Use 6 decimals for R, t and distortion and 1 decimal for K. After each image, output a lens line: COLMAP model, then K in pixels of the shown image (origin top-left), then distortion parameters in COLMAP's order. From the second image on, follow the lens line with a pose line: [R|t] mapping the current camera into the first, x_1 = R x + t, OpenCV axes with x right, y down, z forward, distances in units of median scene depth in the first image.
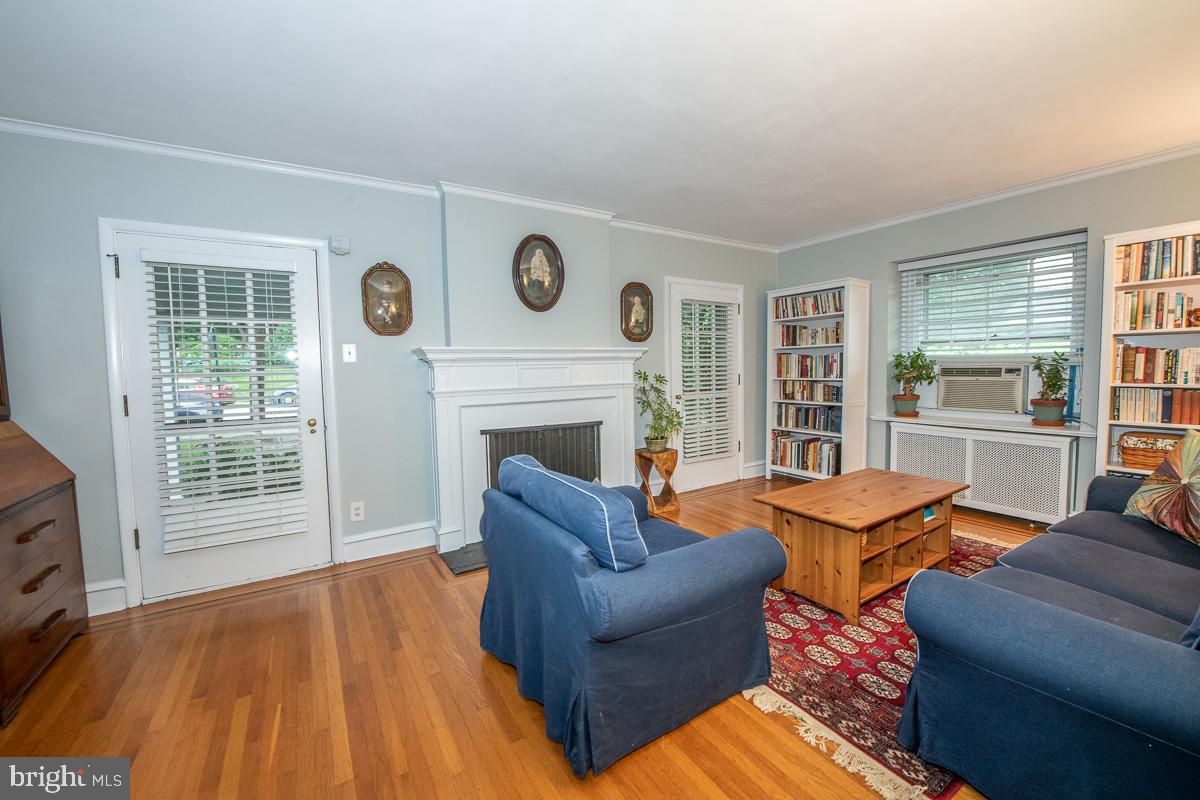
lens RADIAL K [[473.6, 0, 605.3], [0, 473.6, 398.6], [0, 0, 1]] dist [-0.016260, -0.001265]
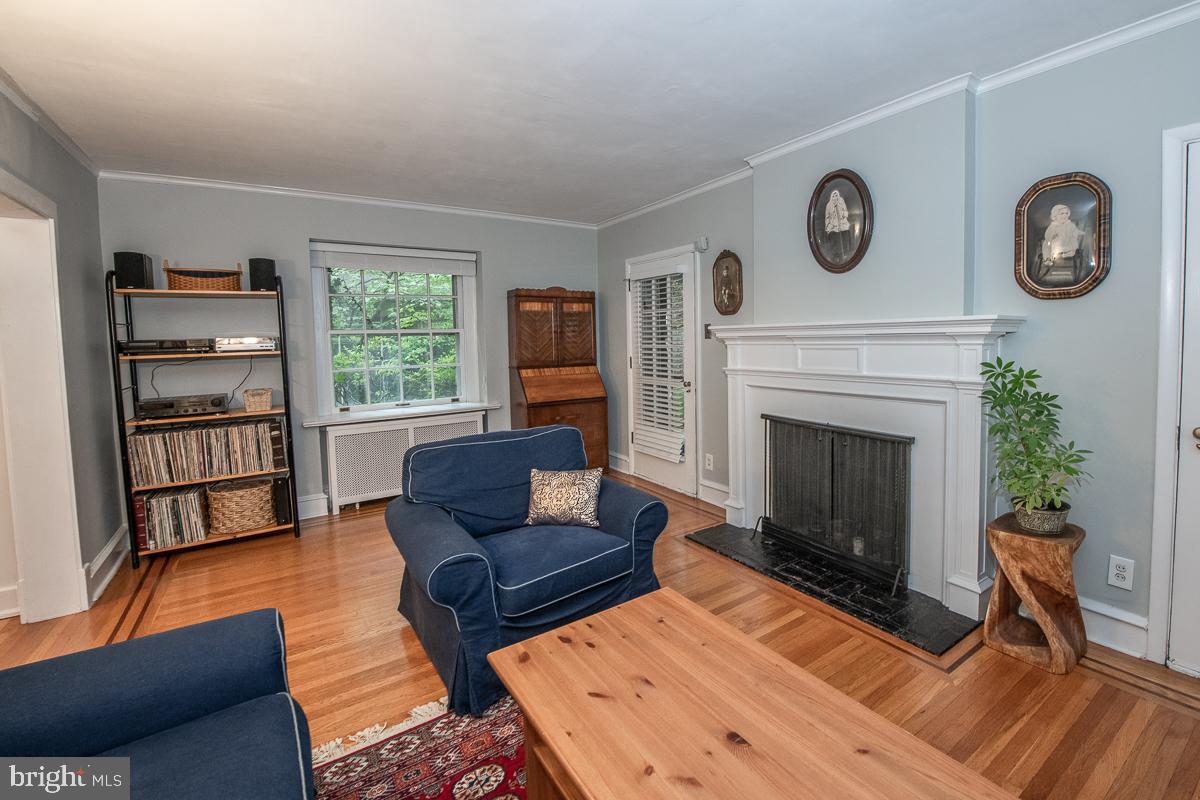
lens RADIAL K [[532.2, 0, 670.5], [0, 532.2, 368.5], [0, 0, 1]] dist [-0.016294, -0.000618]
pose [[0.061789, 0.077257, -0.995095, 0.764420], [-0.052082, 0.995891, 0.074085, -0.090537], [0.996729, 0.047249, 0.065558, 0.758579]]
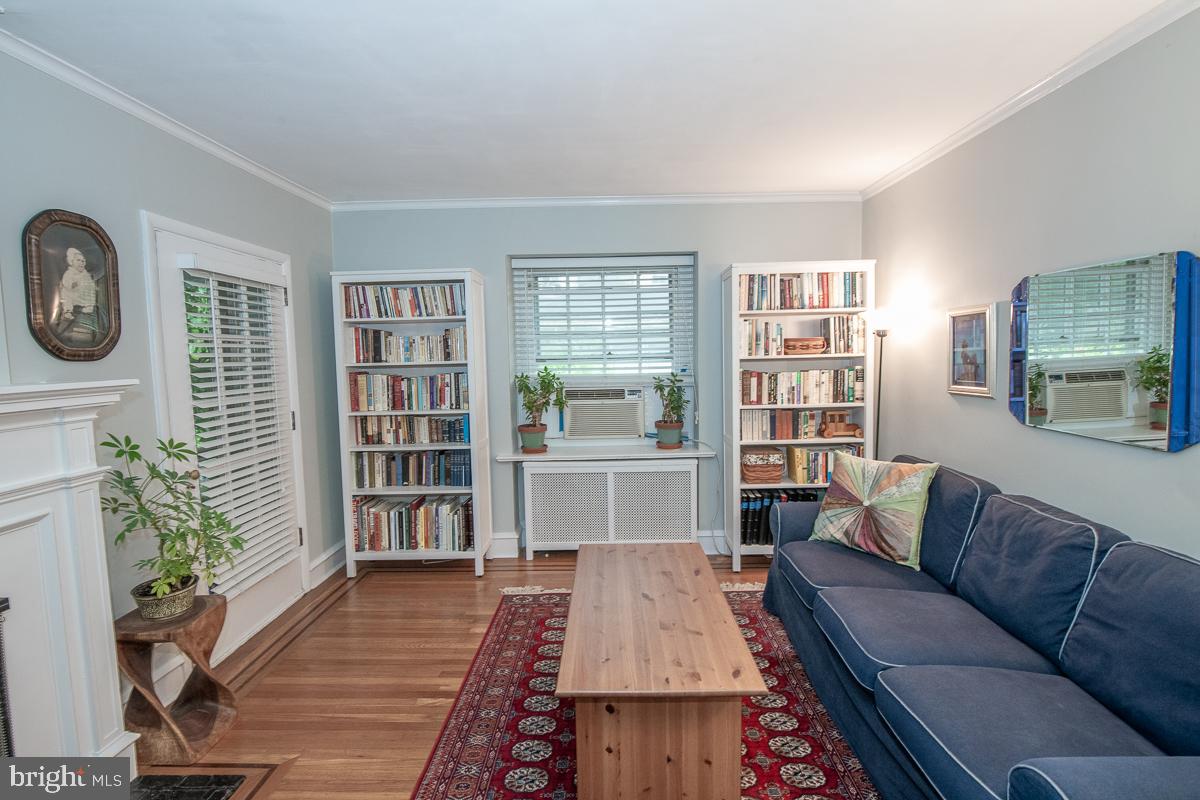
lens RADIAL K [[560.5, 0, 599.6], [0, 560.5, 396.4], [0, 0, 1]] dist [-0.010158, -0.001088]
pose [[0.548974, -0.058032, 0.833823, -0.112656], [0.068188, 0.997371, 0.024521, -0.094047], [-0.833054, 0.043395, 0.551488, 0.496611]]
